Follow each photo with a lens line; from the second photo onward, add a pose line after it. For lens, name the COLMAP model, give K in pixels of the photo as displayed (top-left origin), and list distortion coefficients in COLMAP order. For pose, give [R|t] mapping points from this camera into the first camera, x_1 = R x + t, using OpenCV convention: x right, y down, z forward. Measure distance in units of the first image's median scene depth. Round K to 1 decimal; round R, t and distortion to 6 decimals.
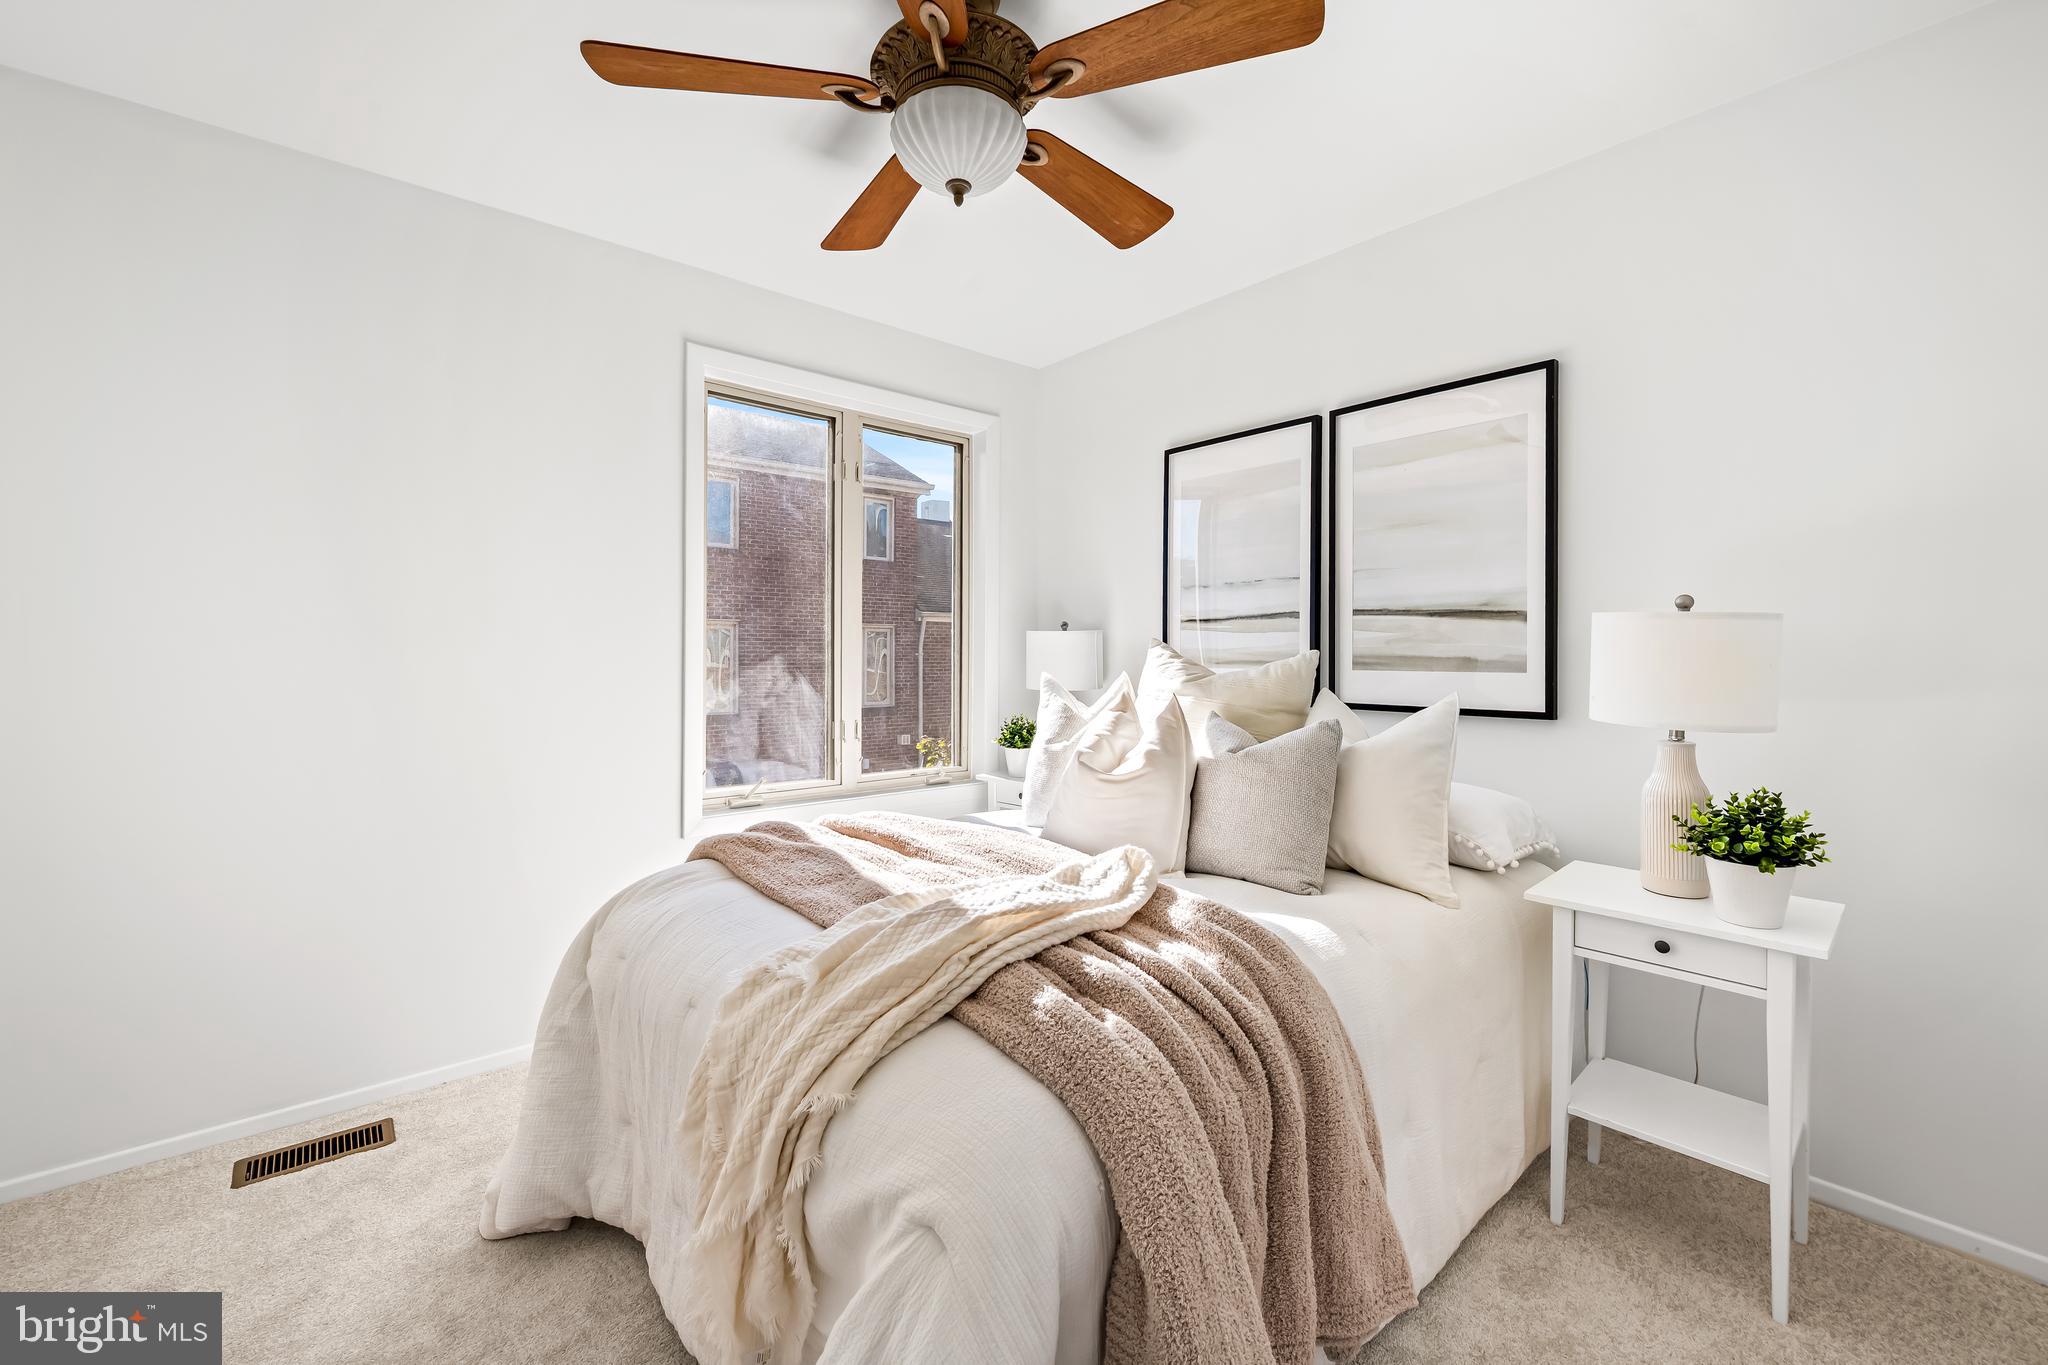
lens RADIAL K [[838.8, 0, 1027.4], [0, 838.8, 654.8], [0, 0, 1]] dist [-0.007639, 0.000179]
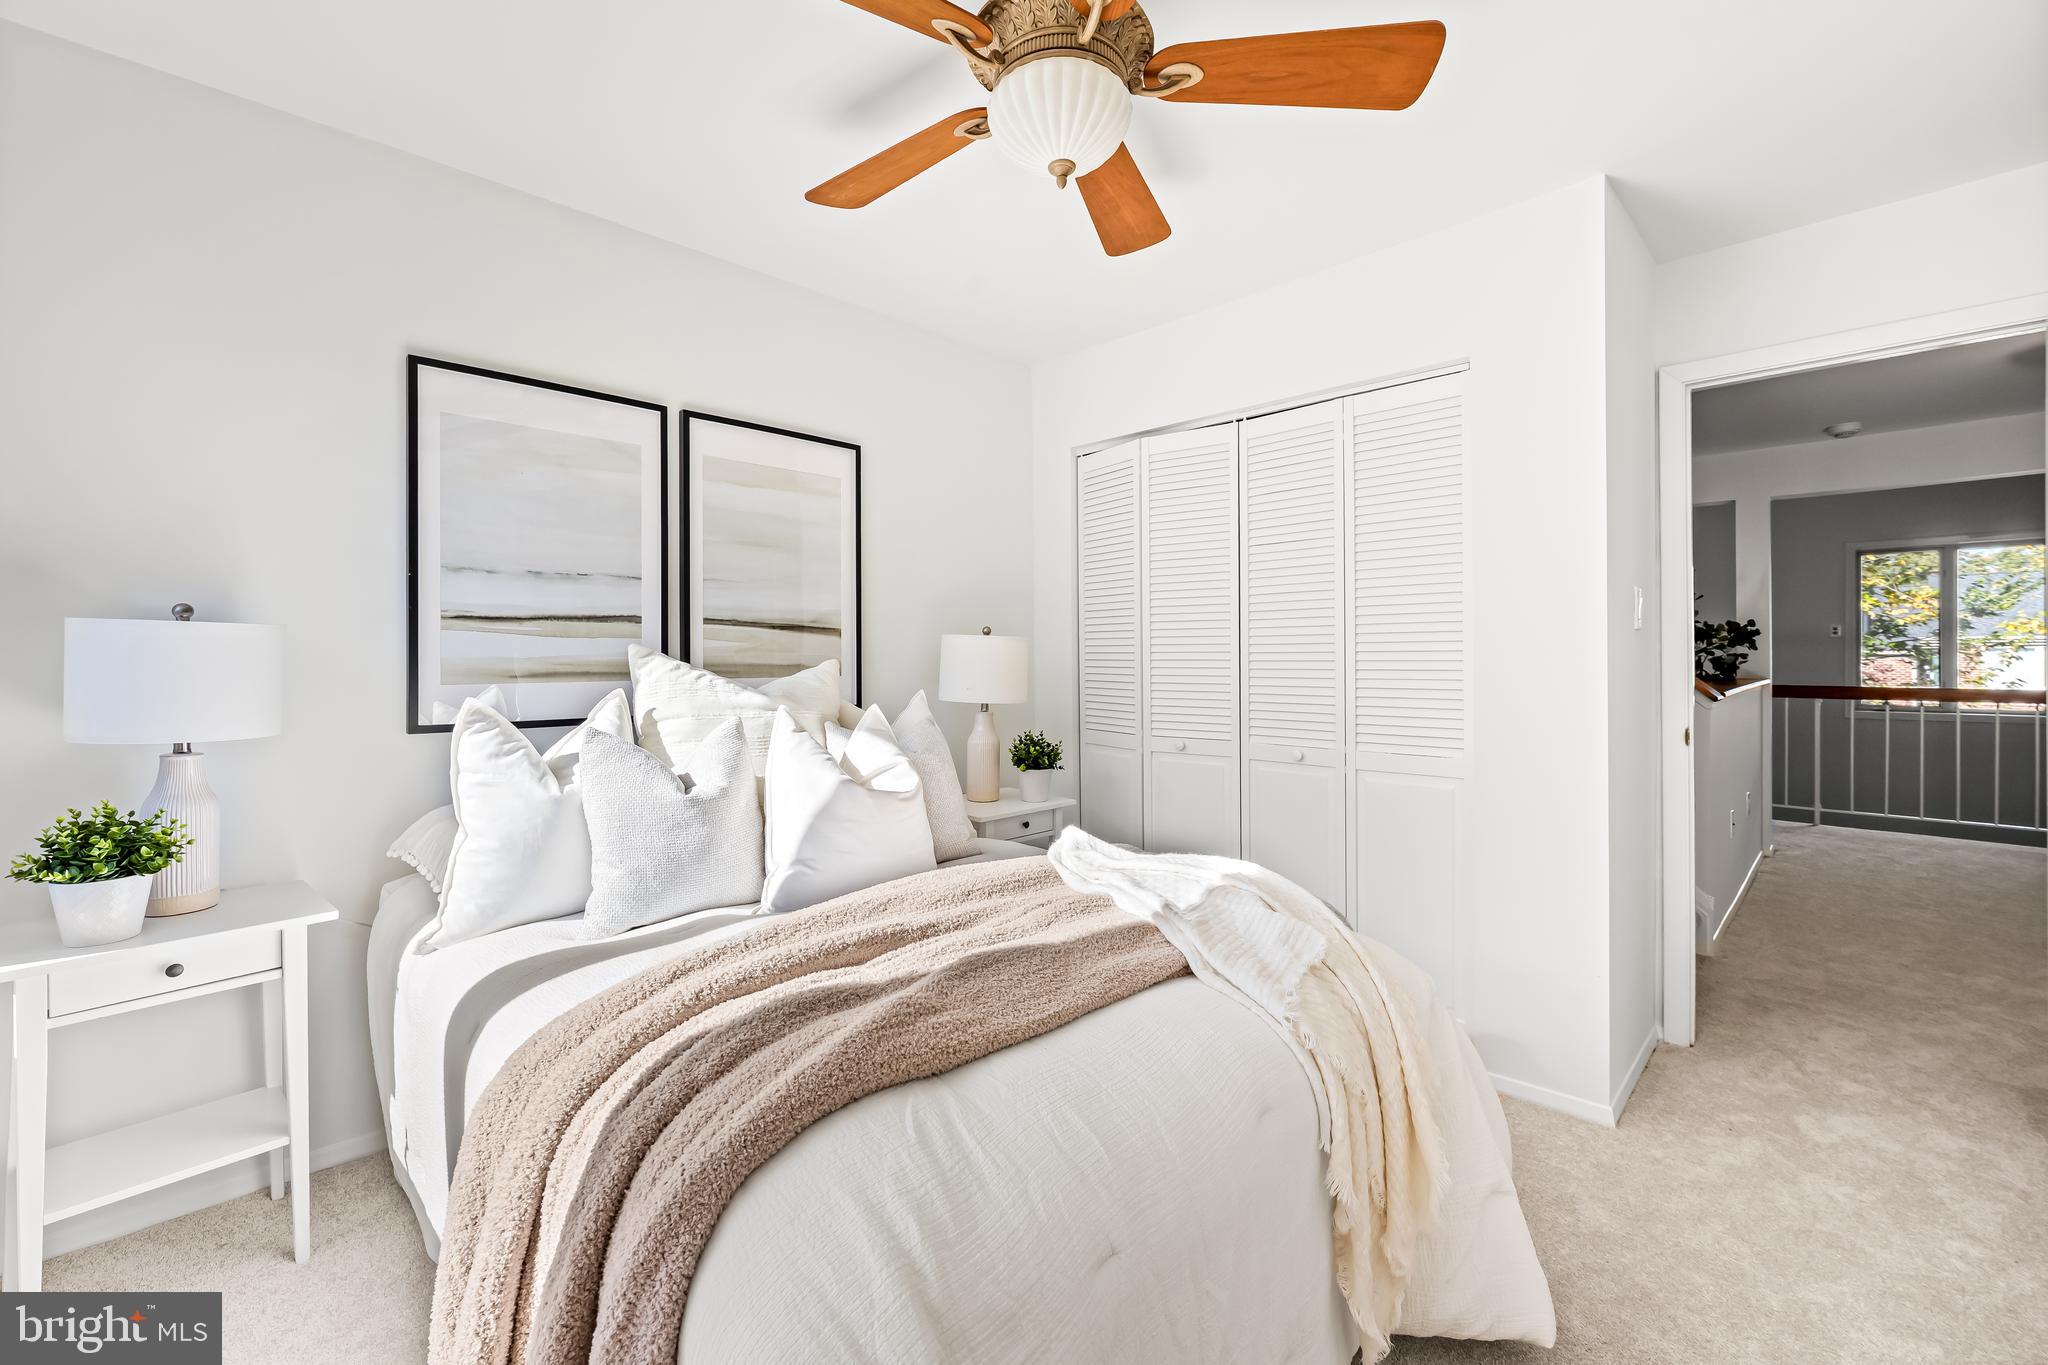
lens RADIAL K [[838.8, 0, 1027.4], [0, 838.8, 654.8], [0, 0, 1]] dist [-0.007639, 0.000179]
pose [[-0.078406, 0.006070, 0.996903, -0.653630], [0.011142, 0.999924, -0.005212, -0.001126], [-0.996859, 0.010698, -0.078468, 0.722135]]
